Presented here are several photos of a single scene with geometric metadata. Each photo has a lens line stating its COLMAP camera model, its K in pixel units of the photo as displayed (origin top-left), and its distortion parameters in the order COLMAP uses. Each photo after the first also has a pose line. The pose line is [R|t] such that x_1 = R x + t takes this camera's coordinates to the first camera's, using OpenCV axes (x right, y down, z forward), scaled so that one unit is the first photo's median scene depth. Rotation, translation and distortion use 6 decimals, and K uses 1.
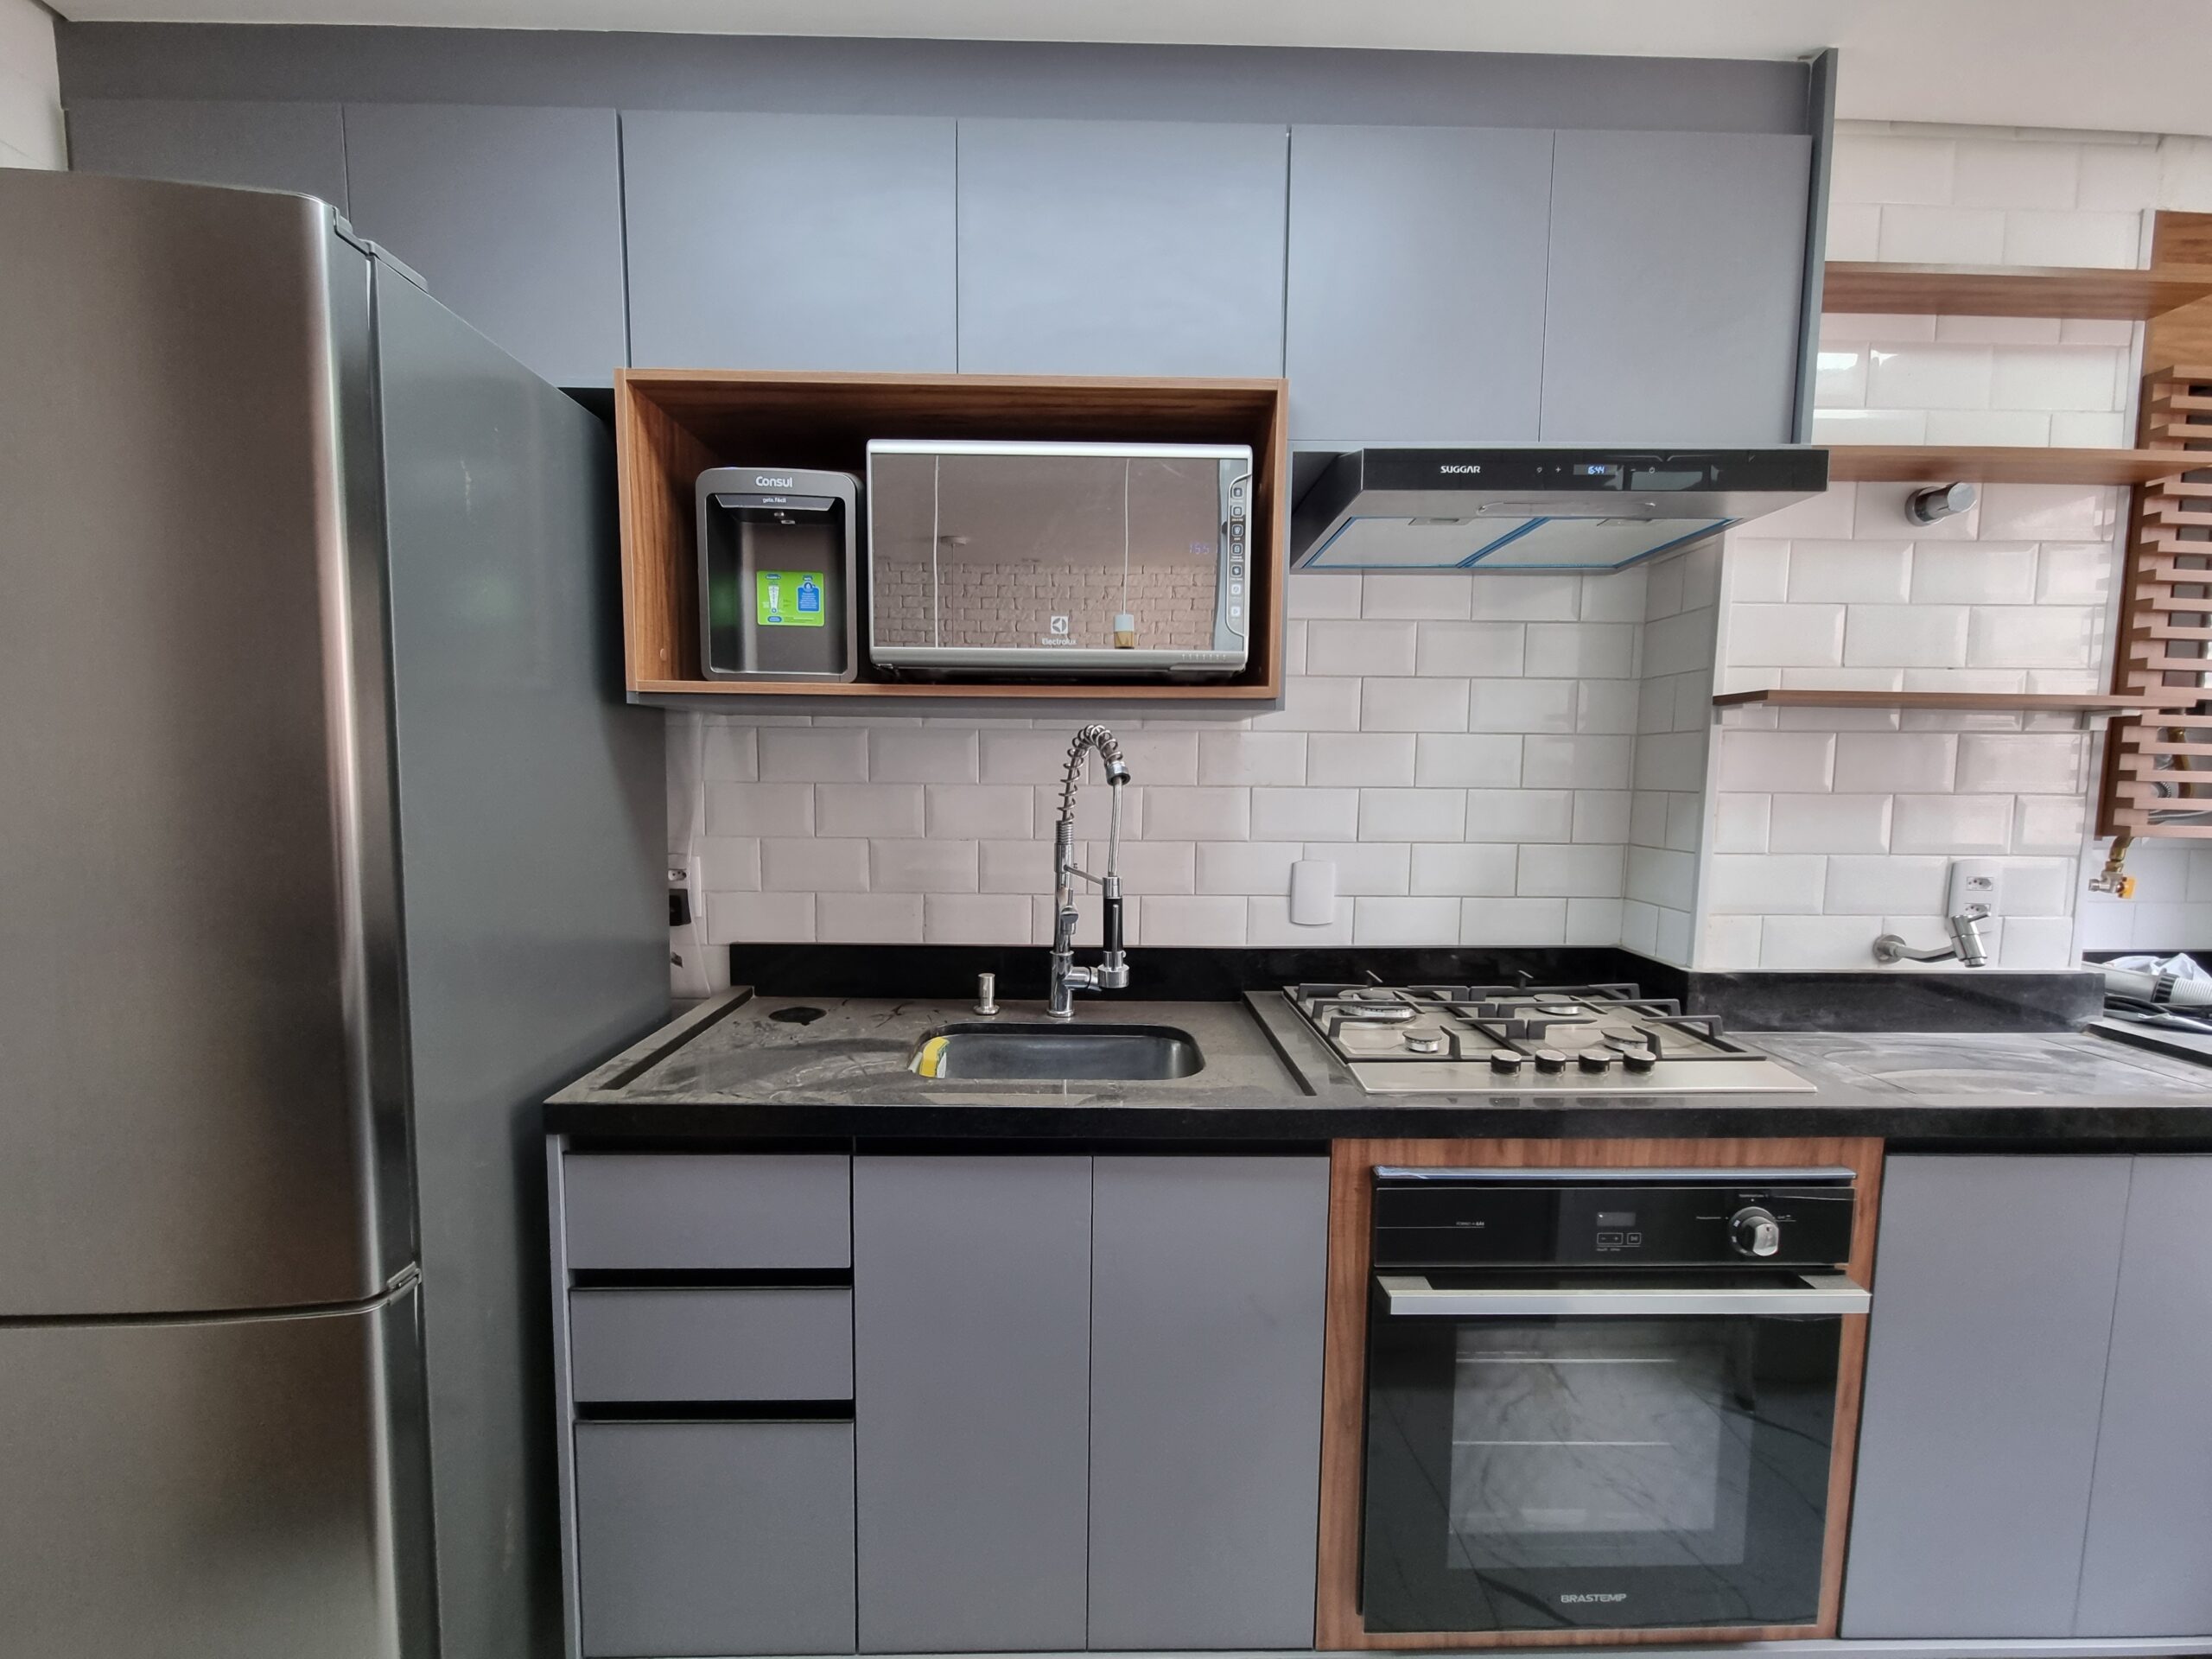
lens RADIAL K [[887.4, 0, 1092.9], [0, 887.4, 842.5], [0, 0, 1]] dist [-0.005540, 0.000871]
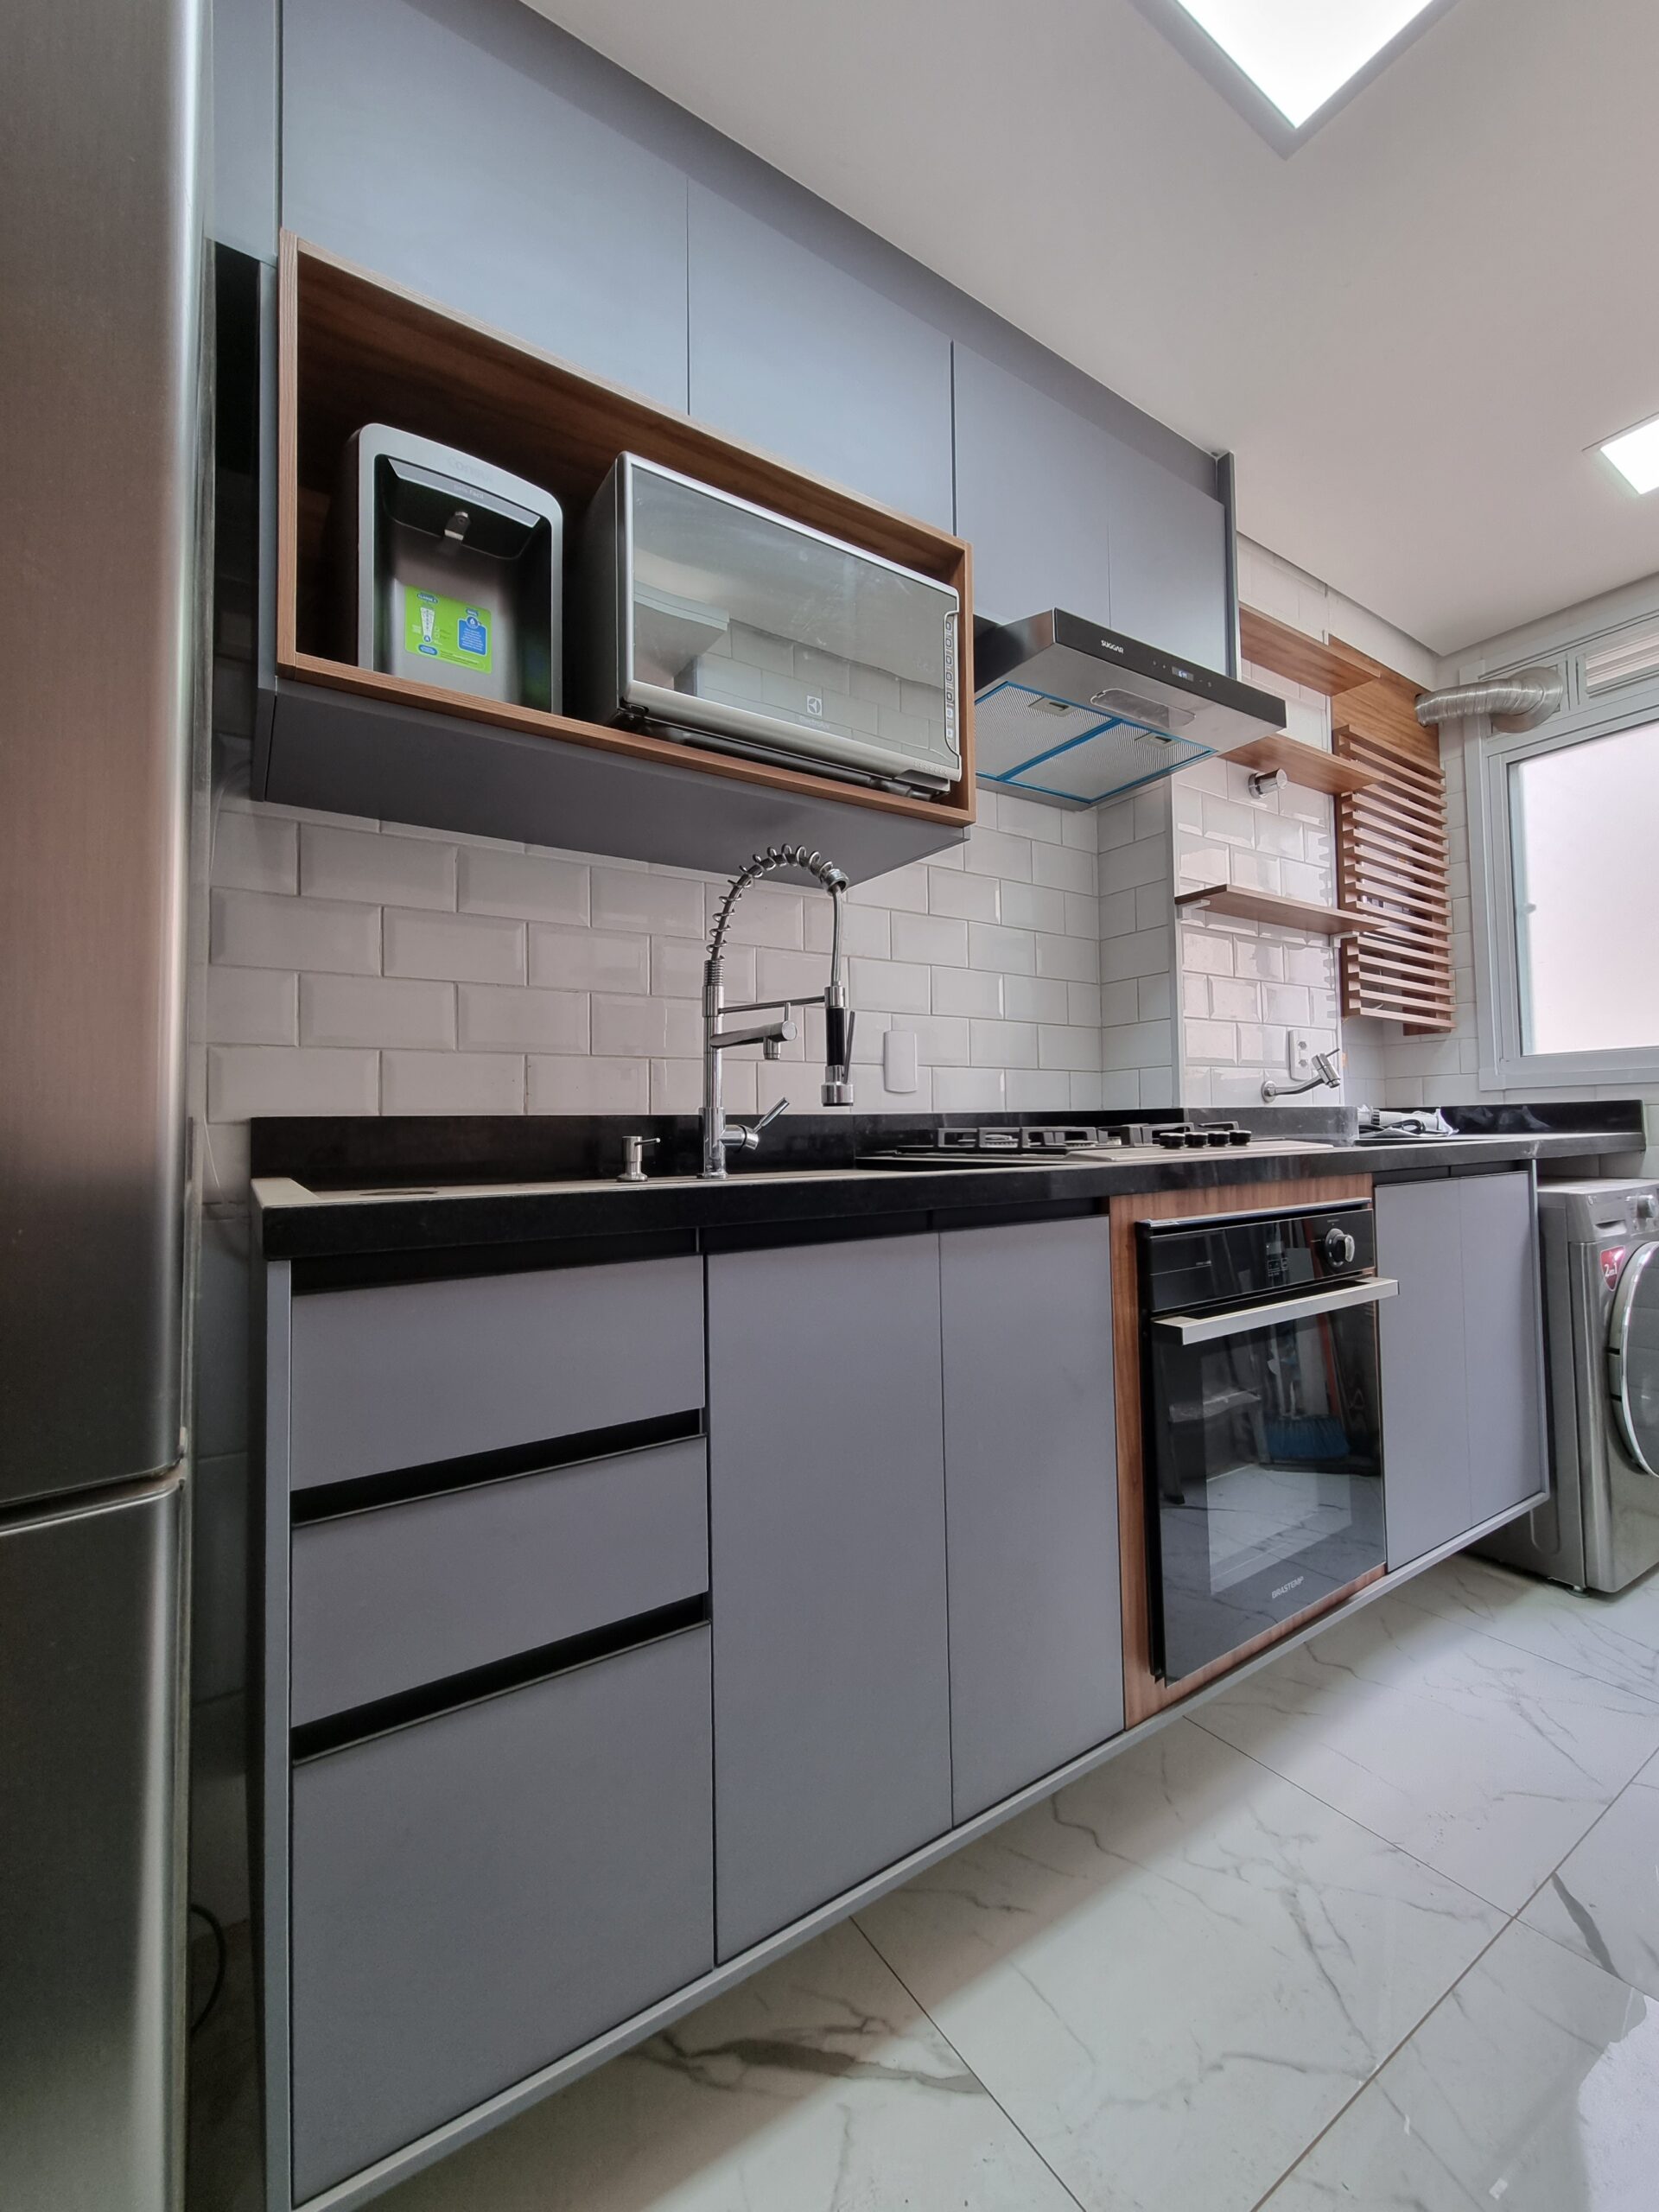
lens RADIAL K [[887.4, 0, 806.2], [0, 887.4, 1095.1], [0, 0, 1]] dist [-0.005540, 0.000871]
pose [[0.853476, -0.003873, 0.521118, -0.482449], [0.065262, 0.992895, -0.099505, 0.235766], [-0.517030, 0.118934, 0.847664, 0.215175]]
